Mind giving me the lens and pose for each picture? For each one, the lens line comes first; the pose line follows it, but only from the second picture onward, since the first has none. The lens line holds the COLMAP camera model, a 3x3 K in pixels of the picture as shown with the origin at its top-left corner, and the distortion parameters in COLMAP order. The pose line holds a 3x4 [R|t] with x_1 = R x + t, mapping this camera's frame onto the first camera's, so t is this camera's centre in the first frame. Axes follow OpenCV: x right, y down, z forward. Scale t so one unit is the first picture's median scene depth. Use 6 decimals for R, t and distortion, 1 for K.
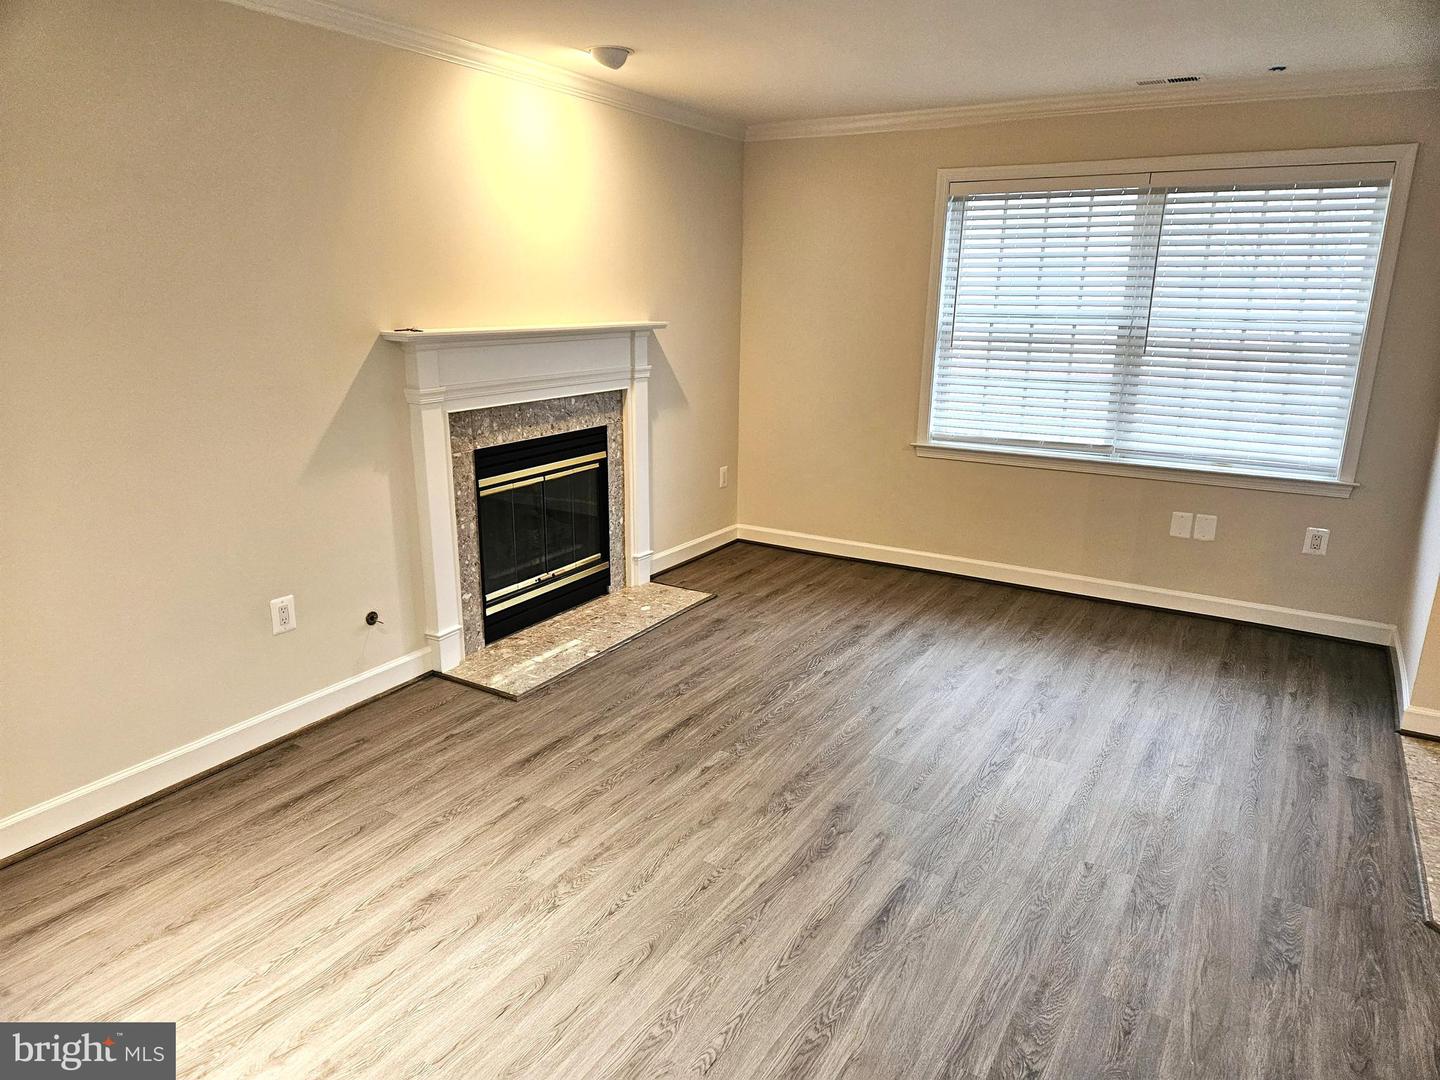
lens RADIAL K [[955.1, 0, 705.3], [0, 955.1, 550.5], [0, 0, 1]] dist [0.080853, -0.061749]
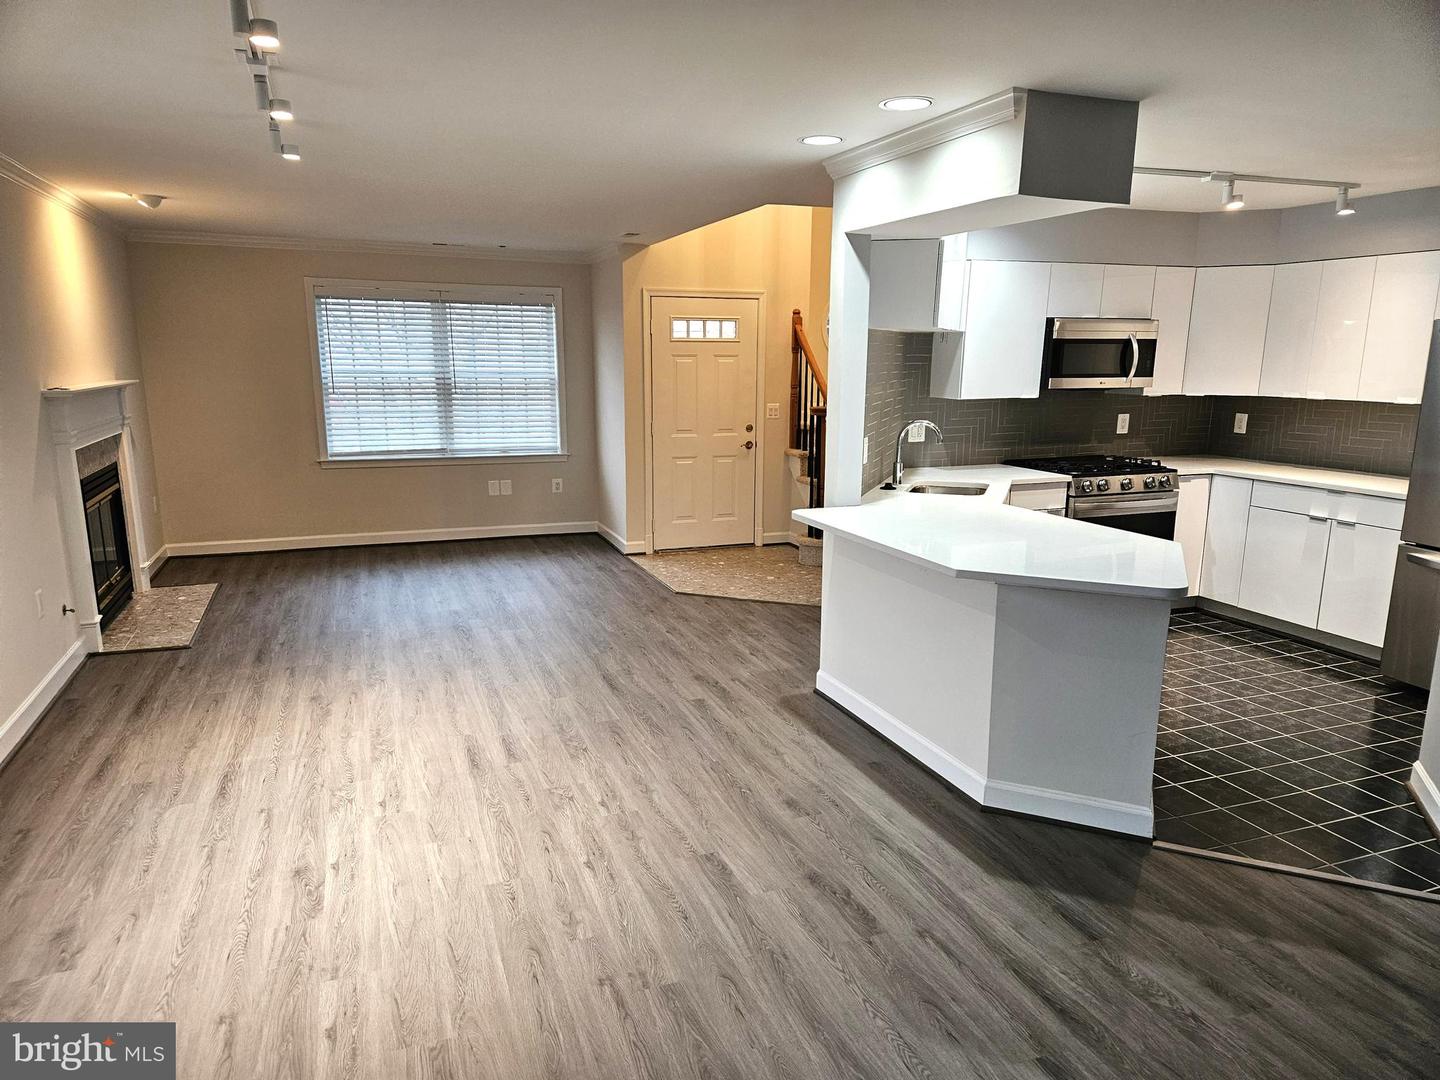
lens RADIAL K [[955.1, 0, 711.5], [0, 955.1, 554.2], [0, 0, 1]] dist [0.080853, -0.061749]
pose [[0.608355, -0.169149, 0.775430, -0.702113], [0.214888, 0.975637, 0.044233, 0.107753], [-0.764020, 0.139722, 0.629882, -0.422287]]
